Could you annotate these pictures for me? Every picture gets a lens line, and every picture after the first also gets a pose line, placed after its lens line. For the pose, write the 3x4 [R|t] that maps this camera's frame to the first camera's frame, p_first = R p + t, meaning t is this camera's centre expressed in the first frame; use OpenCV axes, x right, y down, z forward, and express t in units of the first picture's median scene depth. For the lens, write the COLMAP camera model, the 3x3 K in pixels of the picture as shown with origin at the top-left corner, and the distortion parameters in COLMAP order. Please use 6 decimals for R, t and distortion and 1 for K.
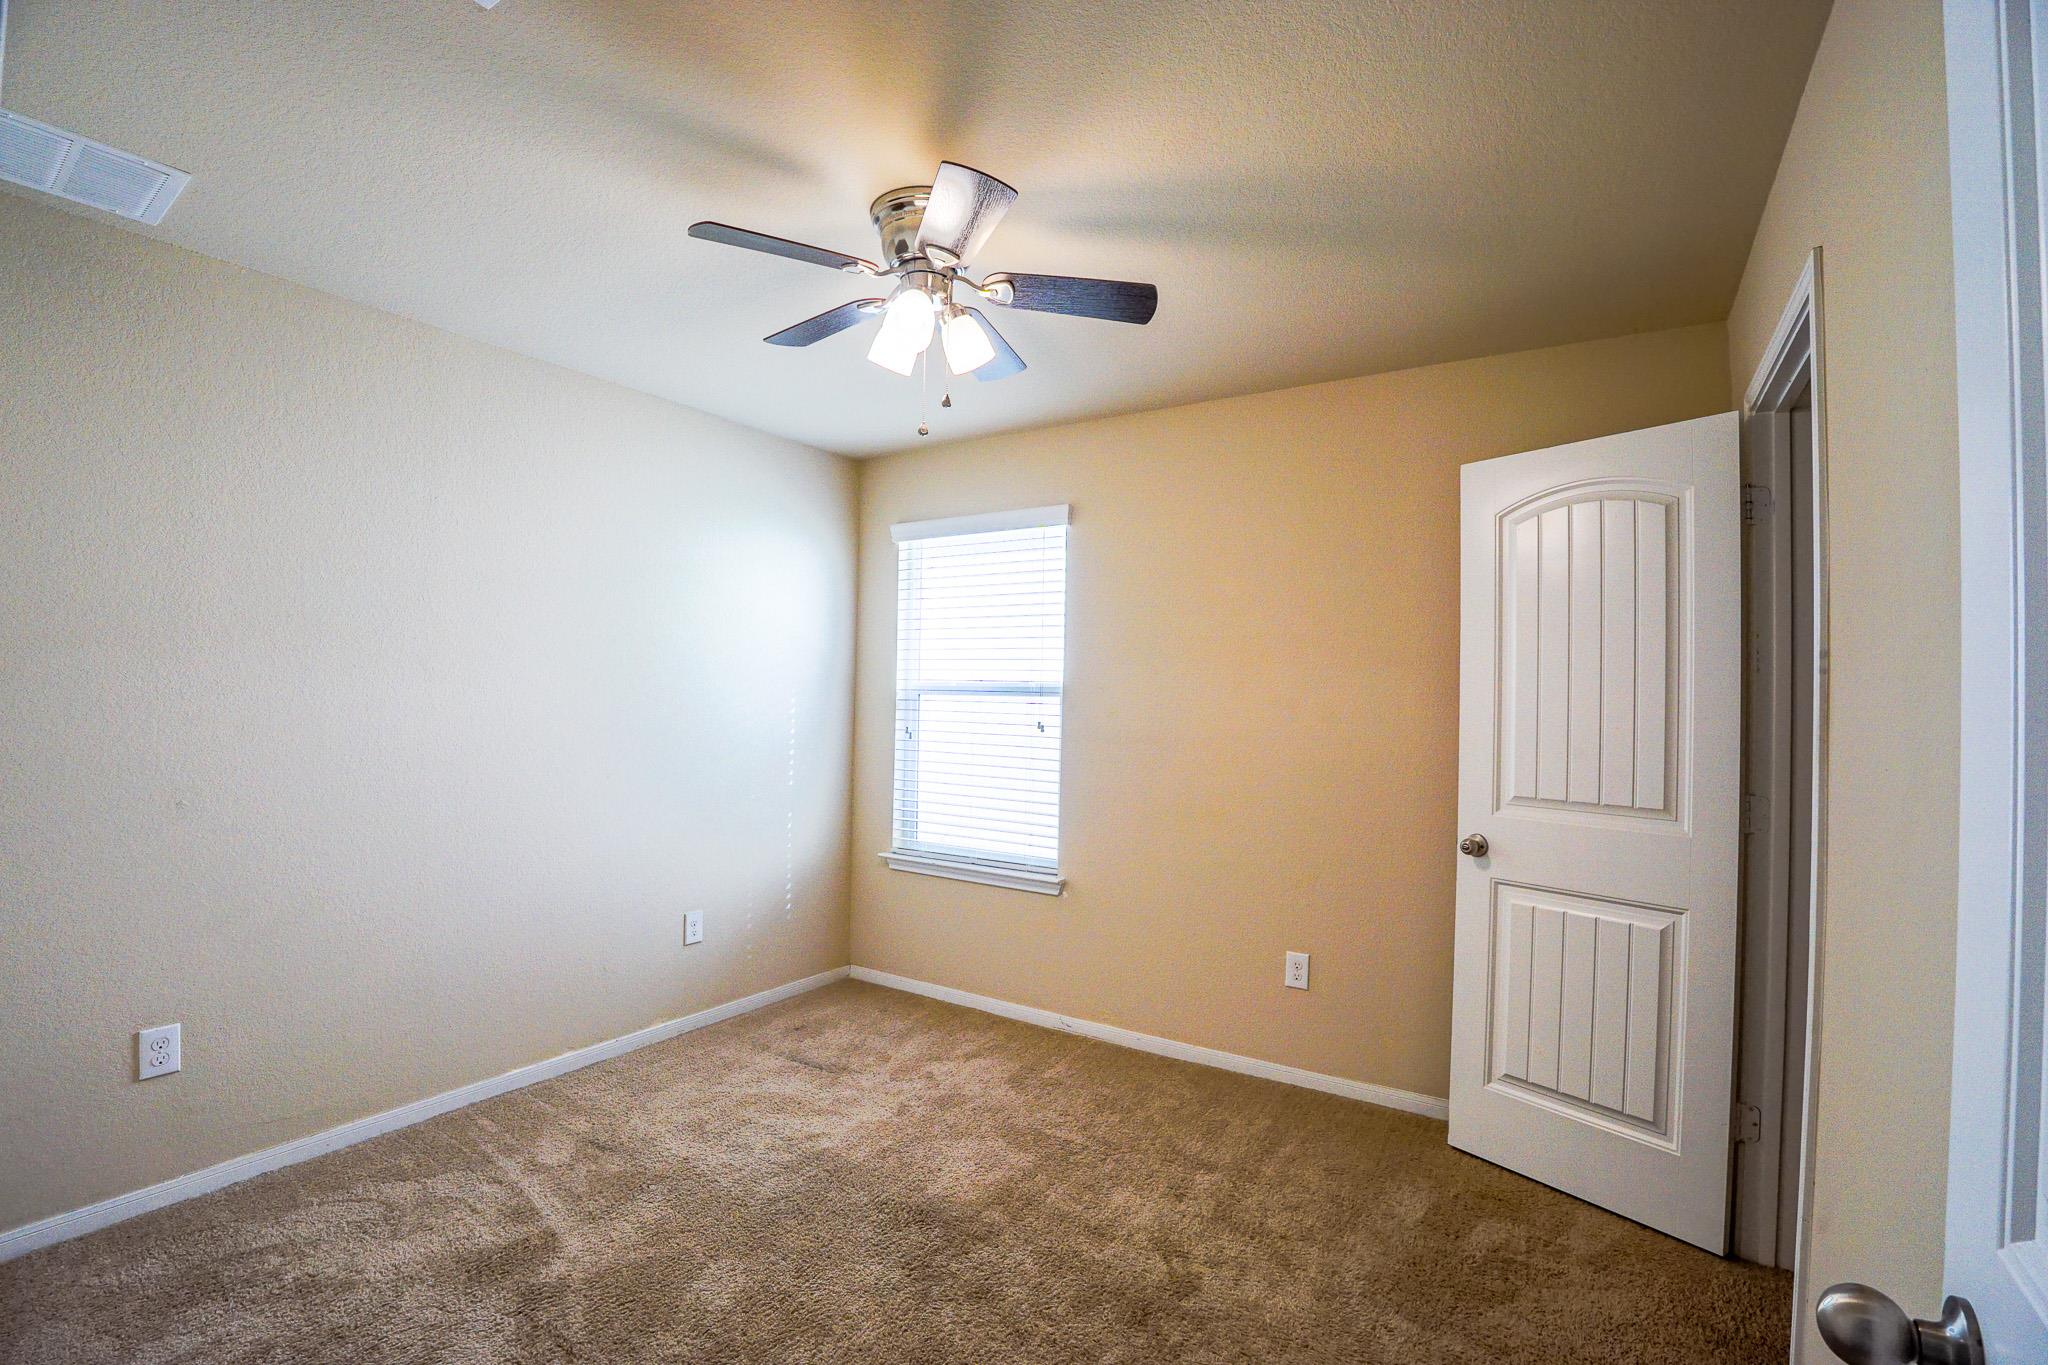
lens RADIAL K [[894.2, 0, 1027.8], [0, 894.2, 683.2], [0, 0, 1]] dist [-0.056549, 0.009773]
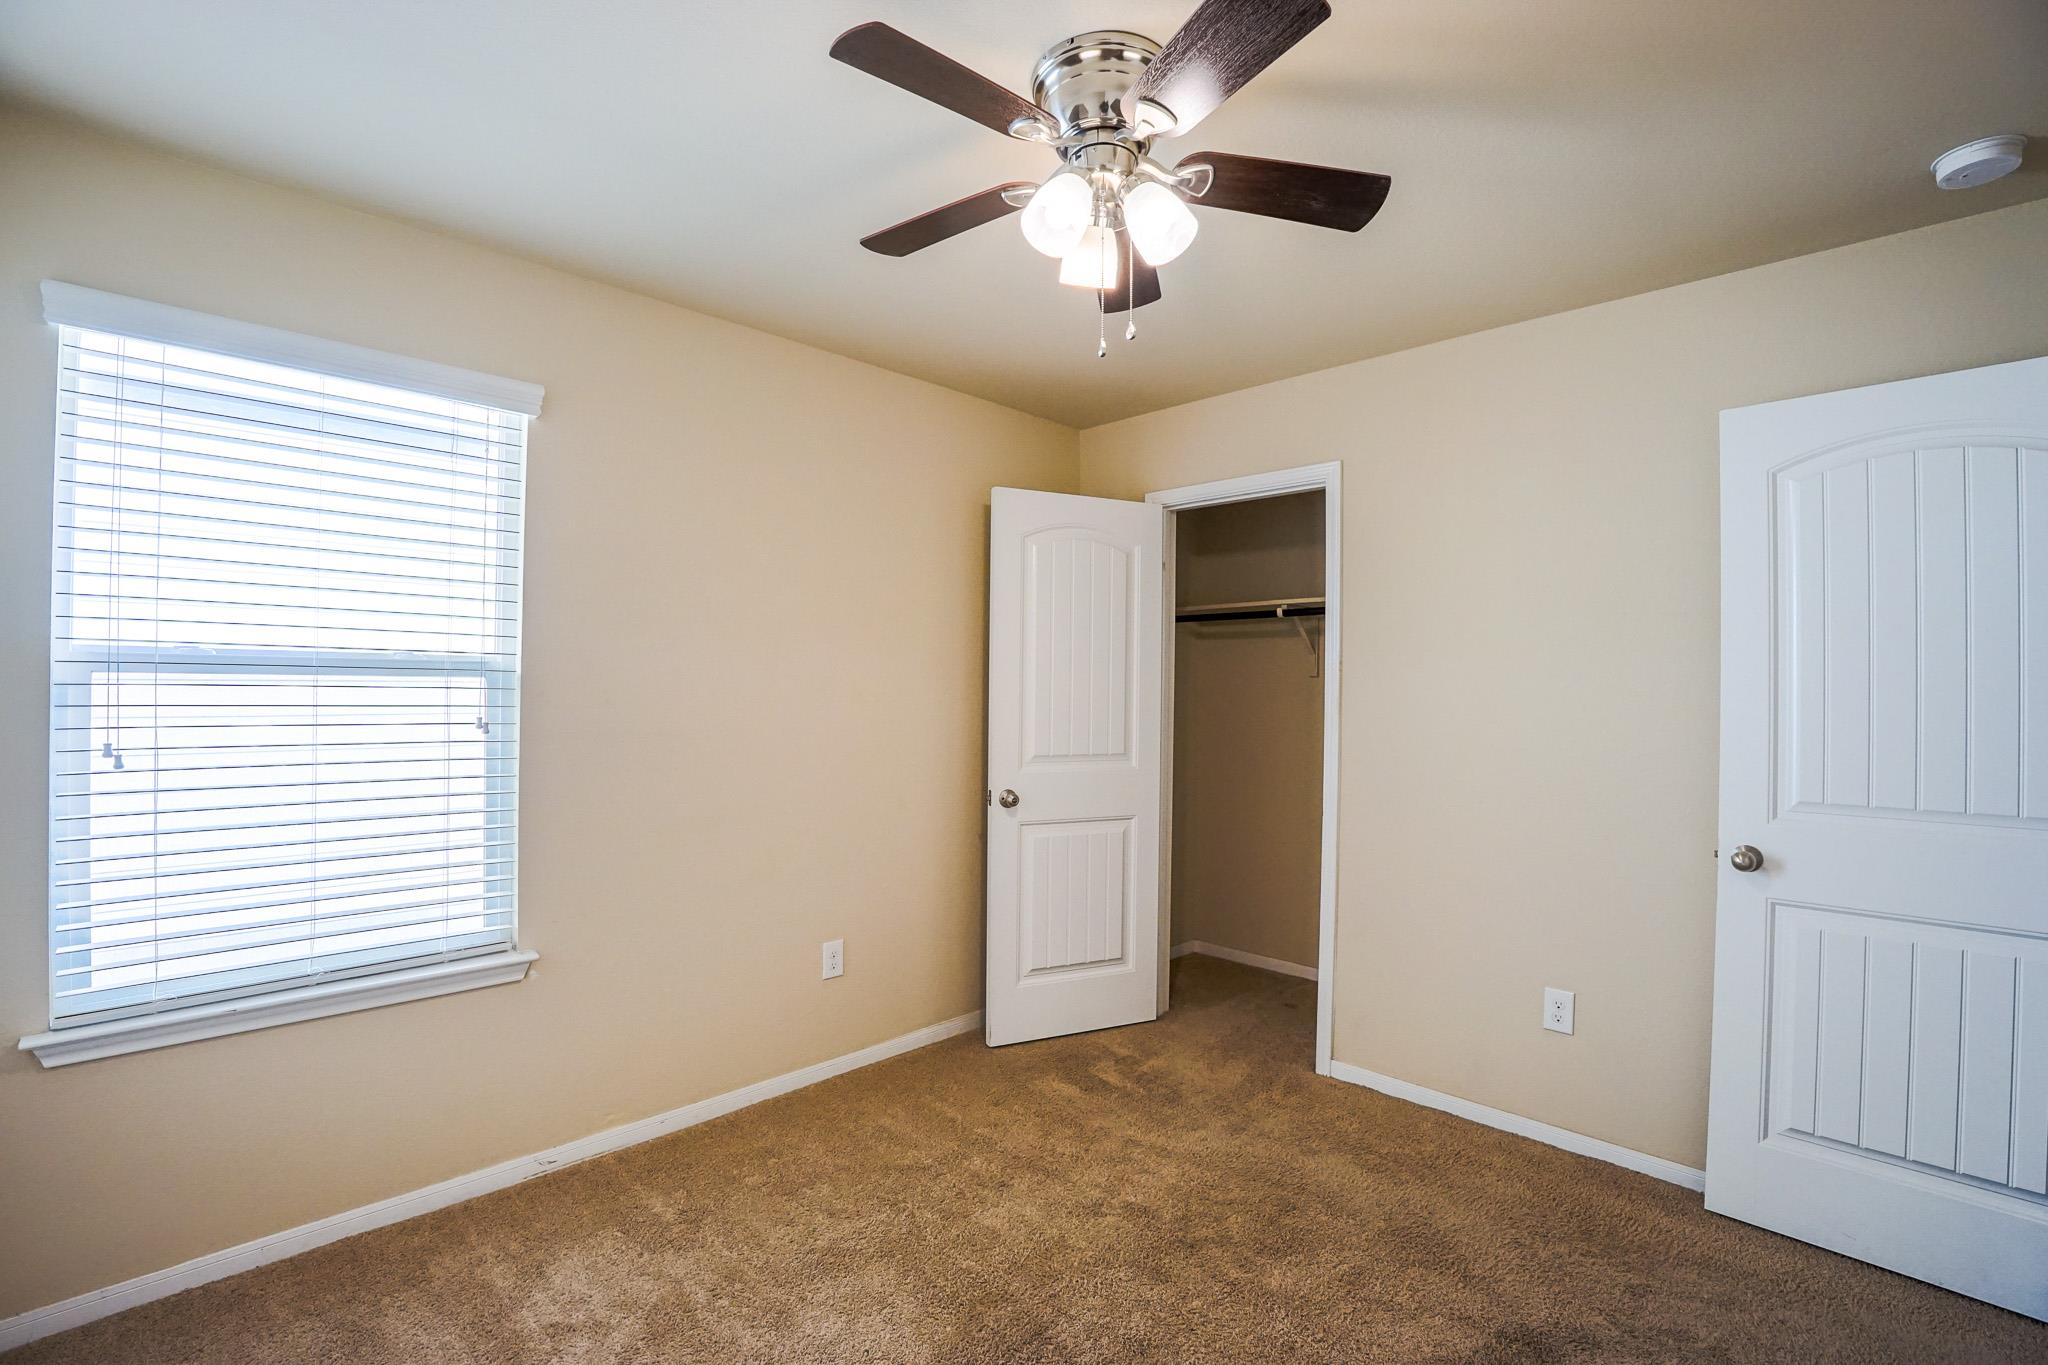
lens RADIAL K [[894.2, 0, 1028.9], [0, 894.2, 684.5], [0, 0, 1]] dist [-0.056549, 0.009773]
pose [[0.214612, -0.013767, 0.976602, -0.613898], [-0.025339, 0.999486, 0.019657, -0.002165], [-0.976371, -0.028965, 0.214152, 0.605228]]
